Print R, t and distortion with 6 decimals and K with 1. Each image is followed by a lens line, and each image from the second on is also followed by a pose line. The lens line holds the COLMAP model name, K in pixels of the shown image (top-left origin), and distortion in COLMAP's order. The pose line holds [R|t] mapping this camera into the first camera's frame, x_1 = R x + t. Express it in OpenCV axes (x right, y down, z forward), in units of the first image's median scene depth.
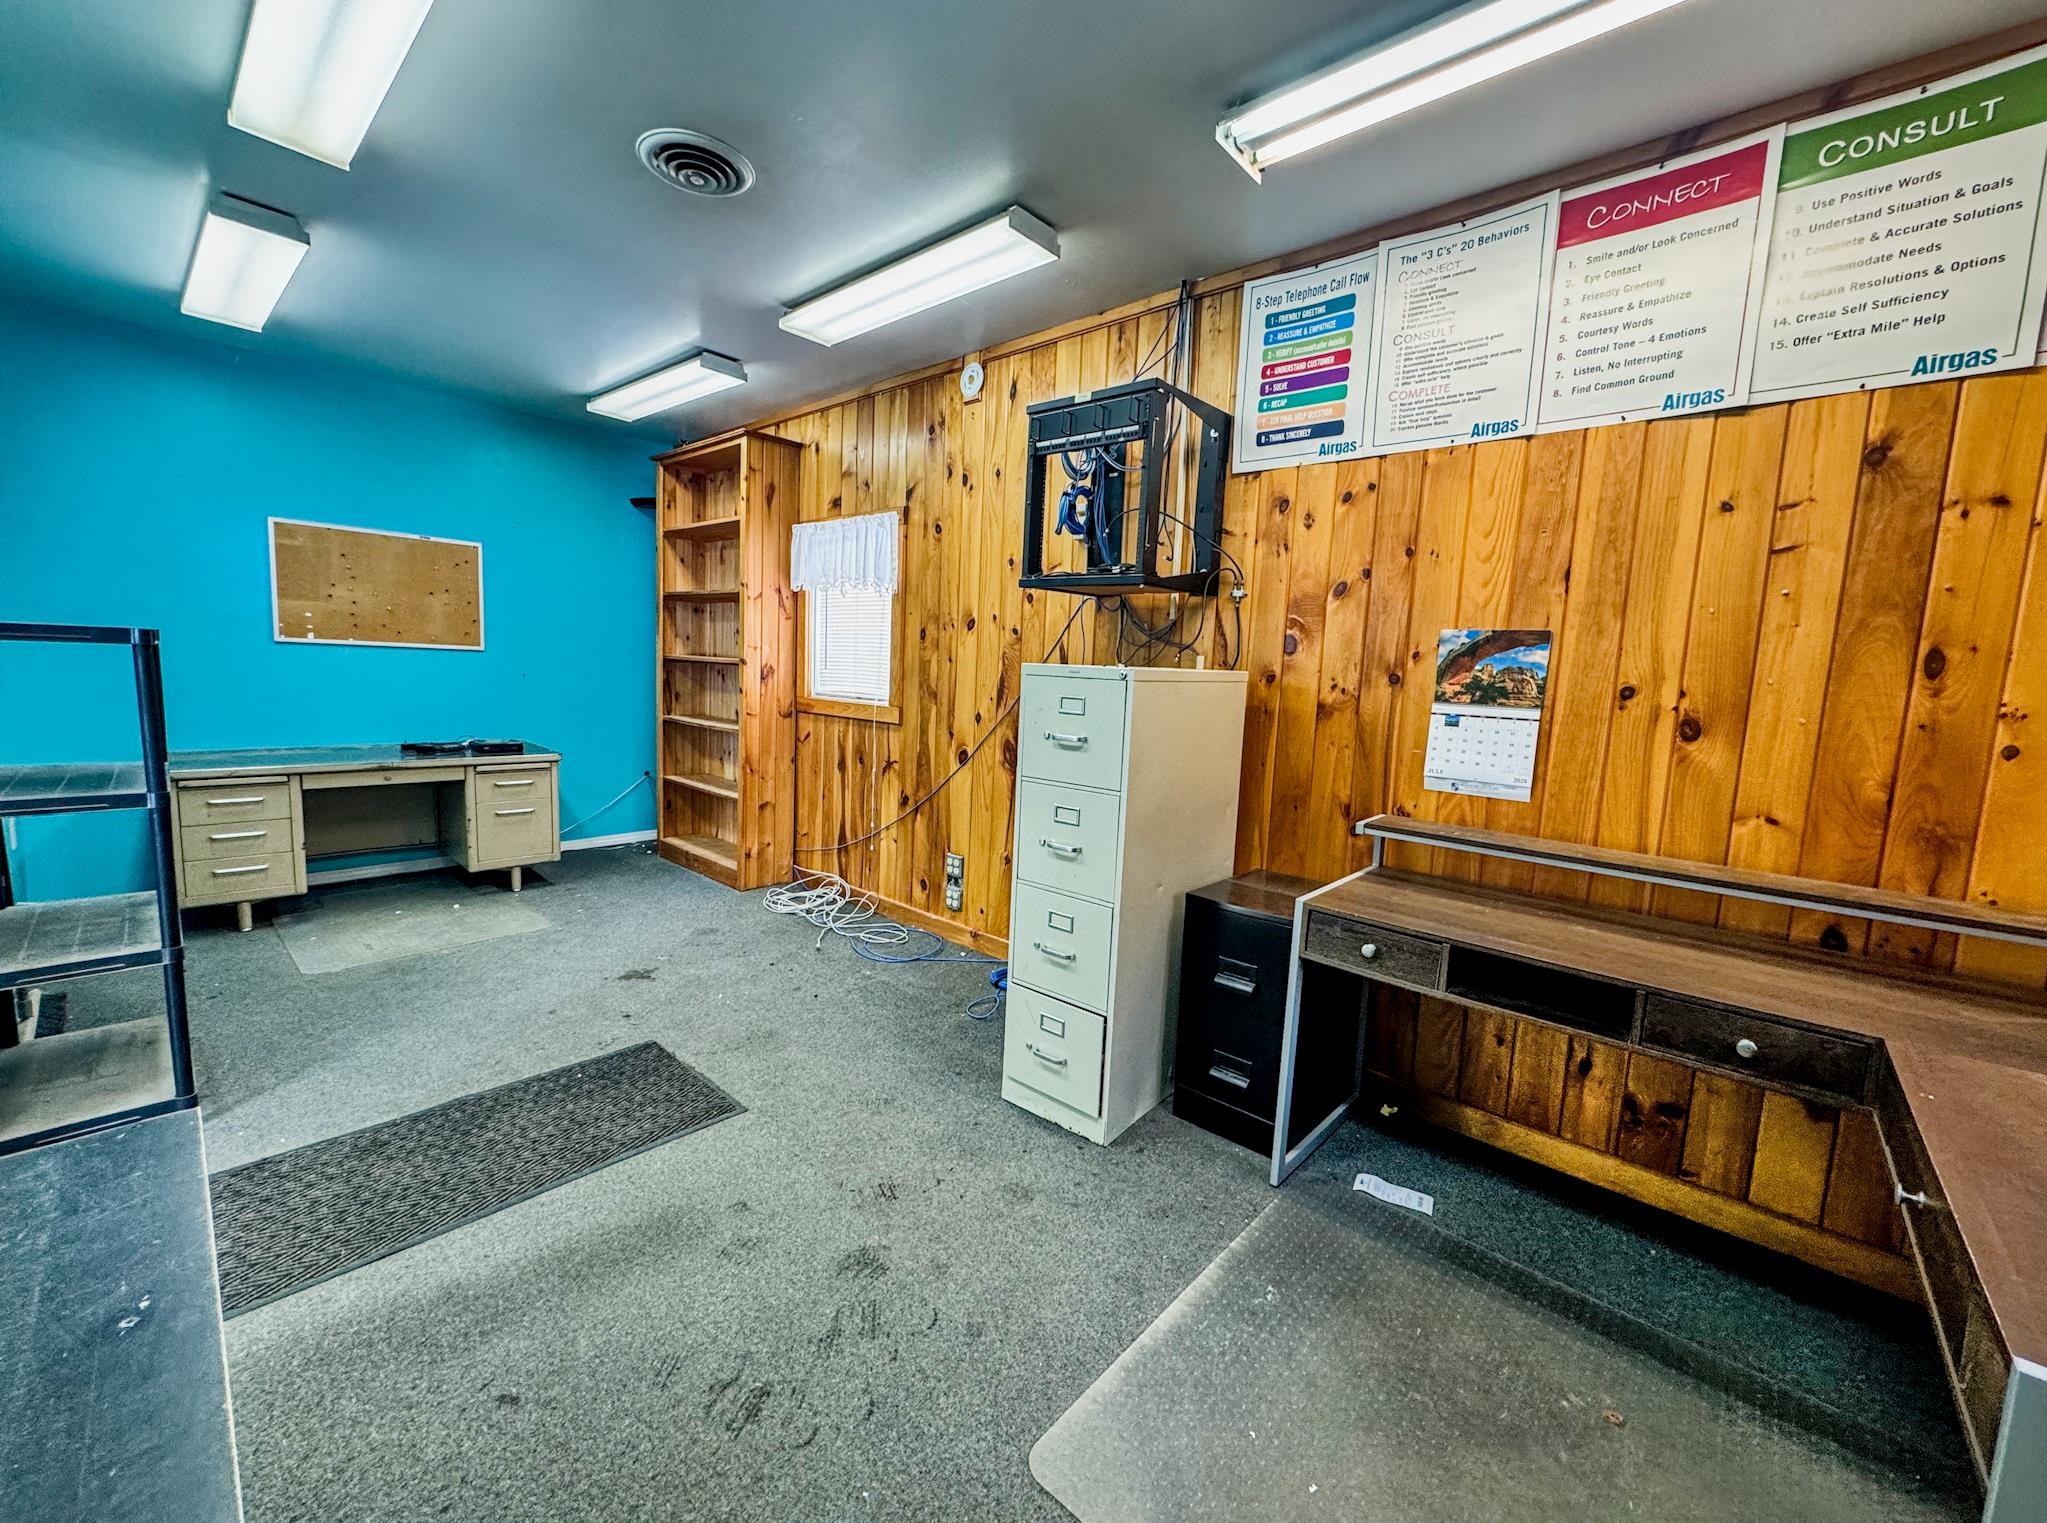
lens RADIAL K [[830.6, 0, 1023.5], [0, 830.6, 761.5], [0, 0, 1]] dist [0.000574, 0.000344]
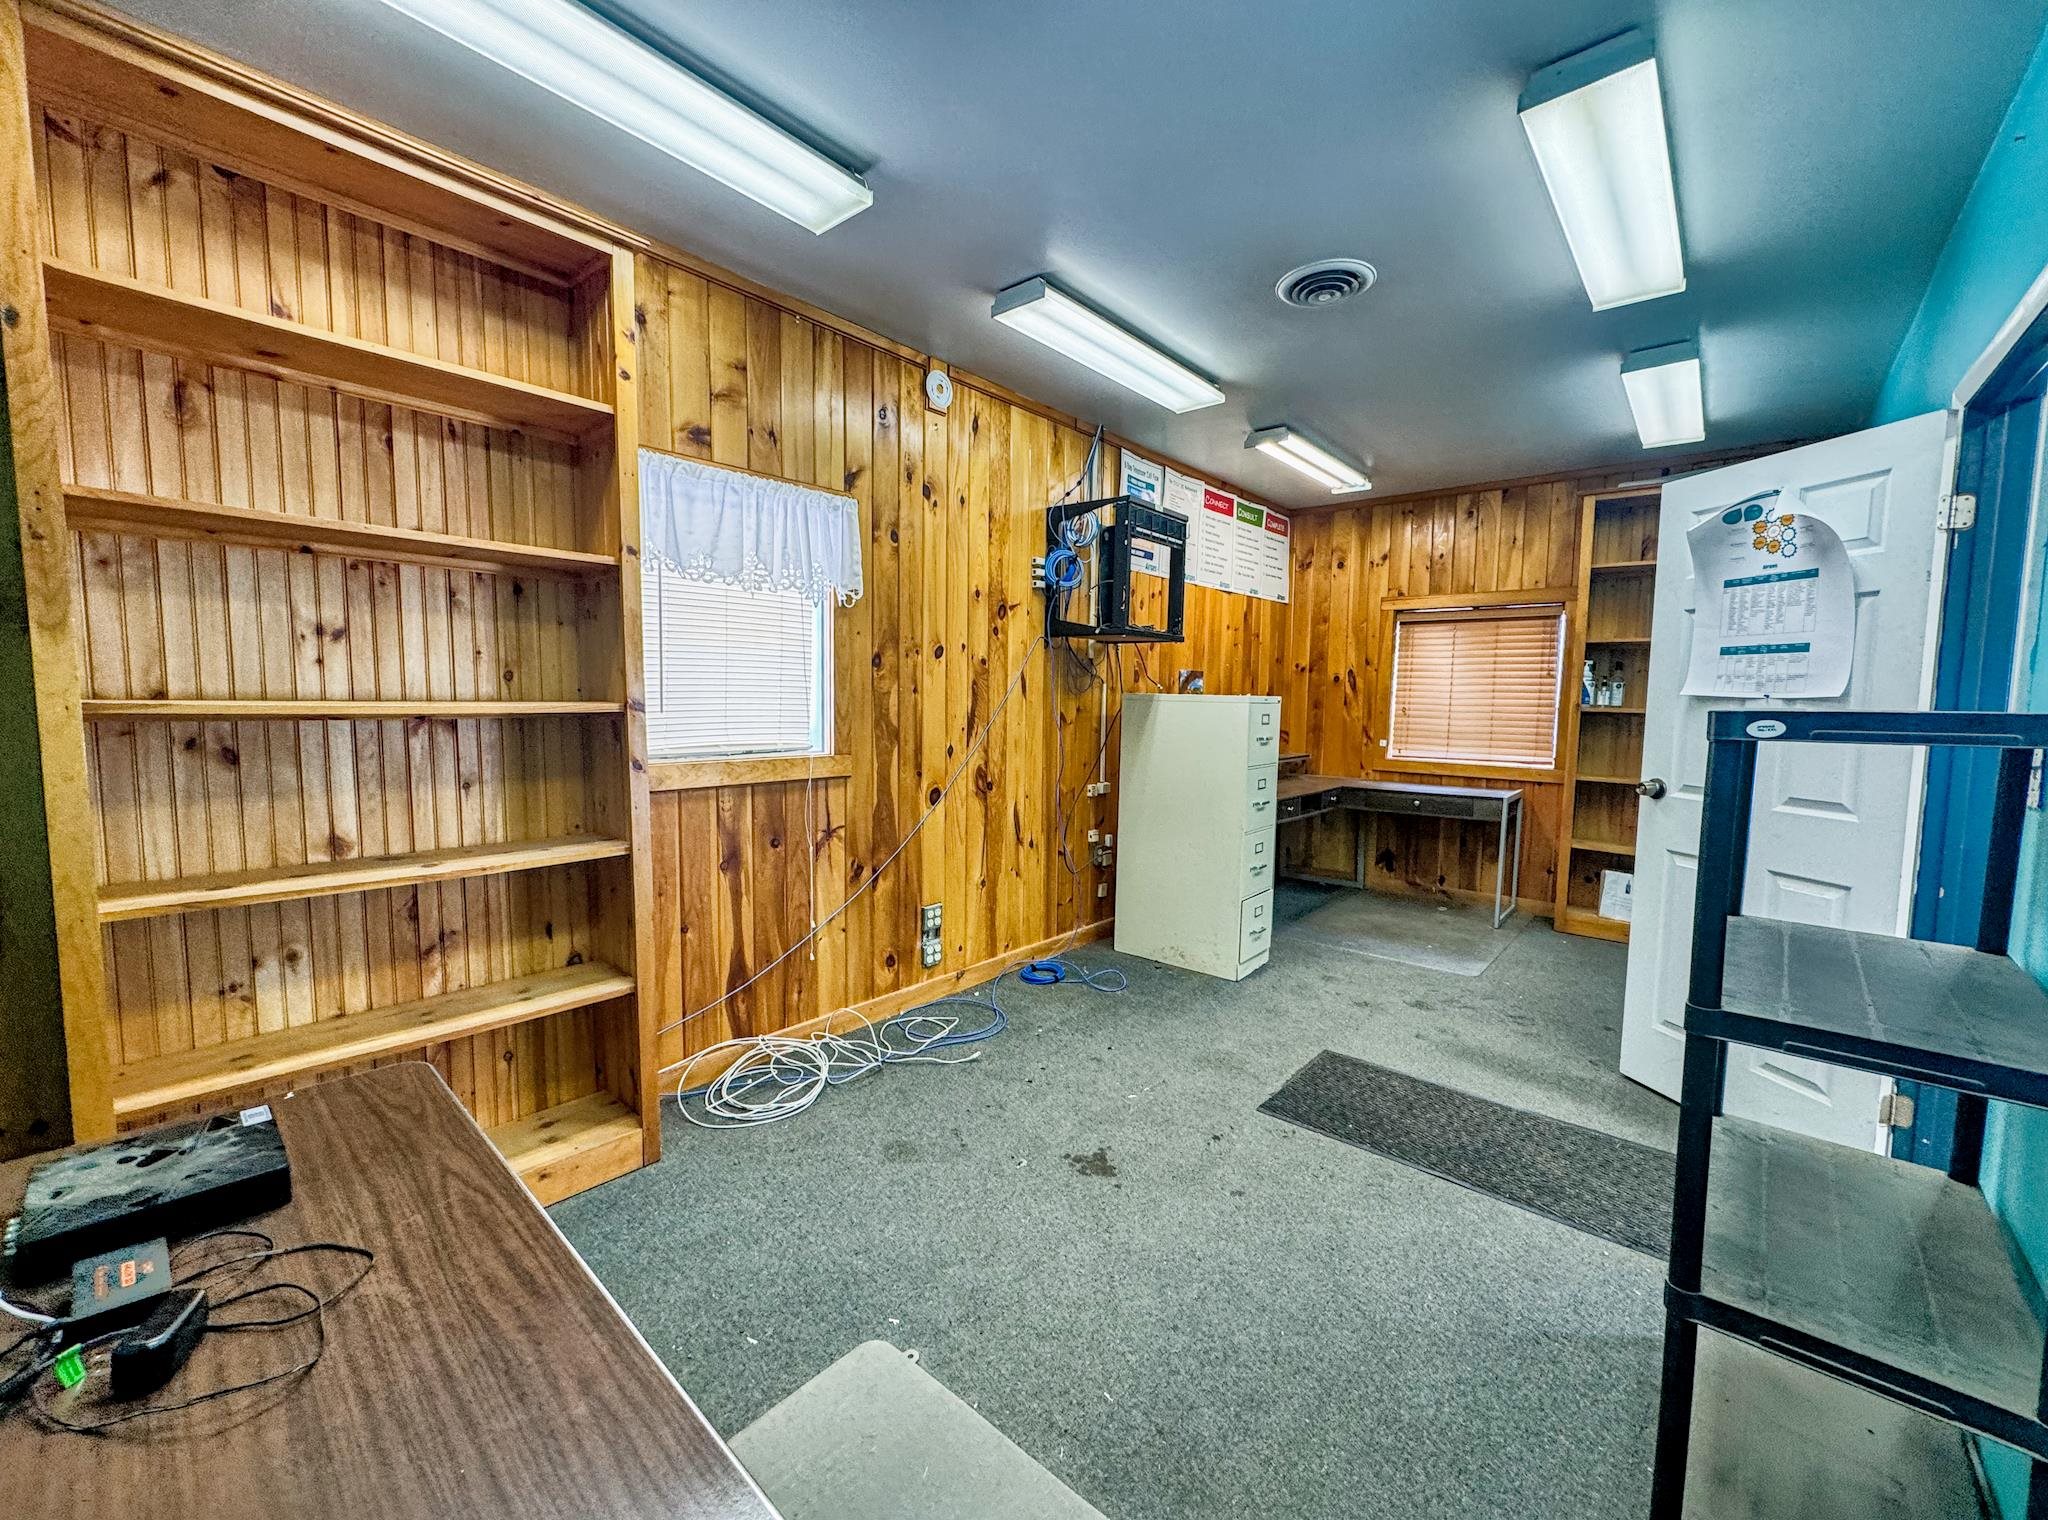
lens RADIAL K [[831.0, 0, 1024.0], [0, 831.0, 760.0], [0, 0, 1]] dist [0.000574, 0.000344]
pose [[-0.029564, -0.124311, 0.991803, -1.028189], [0.101296, 0.986756, 0.126698, -0.158225], [-0.994417, 0.104212, -0.016580, 0.958296]]
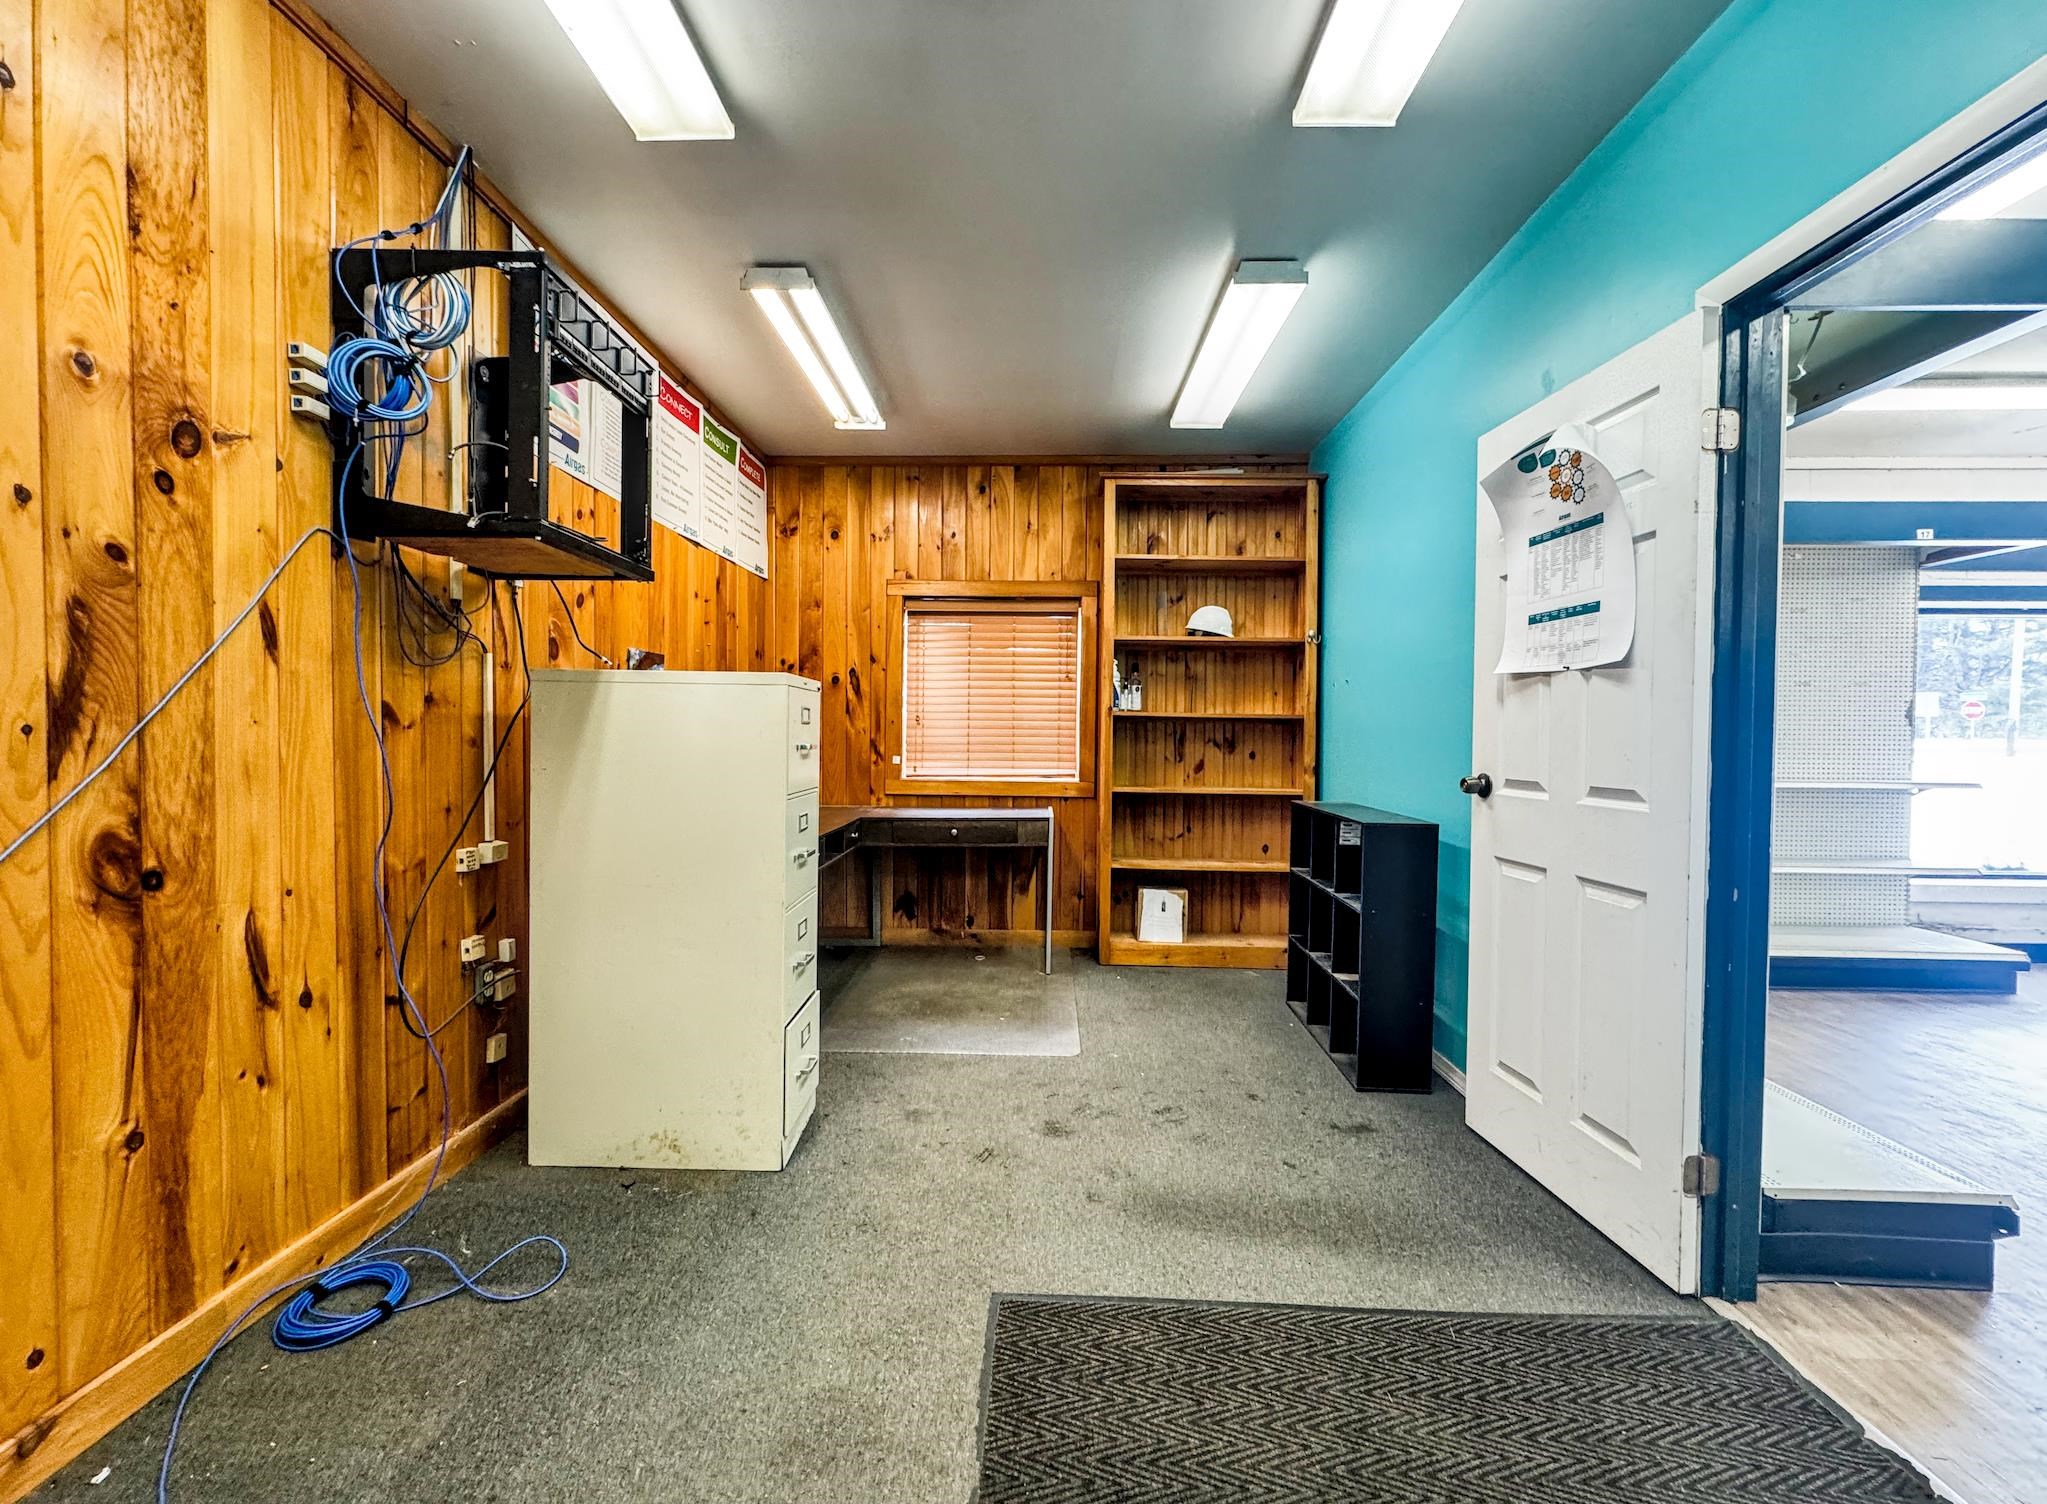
lens RADIAL K [[835.0, 0, 1023.5], [0, 835.0, 752.0], [0, 0, 1]] dist [-0.001866, -0.000046]
pose [[-0.651390, -0.066394, 0.755833, -0.573665], [0.051313, 0.990028, 0.131189, -0.091099], [-0.757006, 0.124239, -0.641488, 0.919254]]
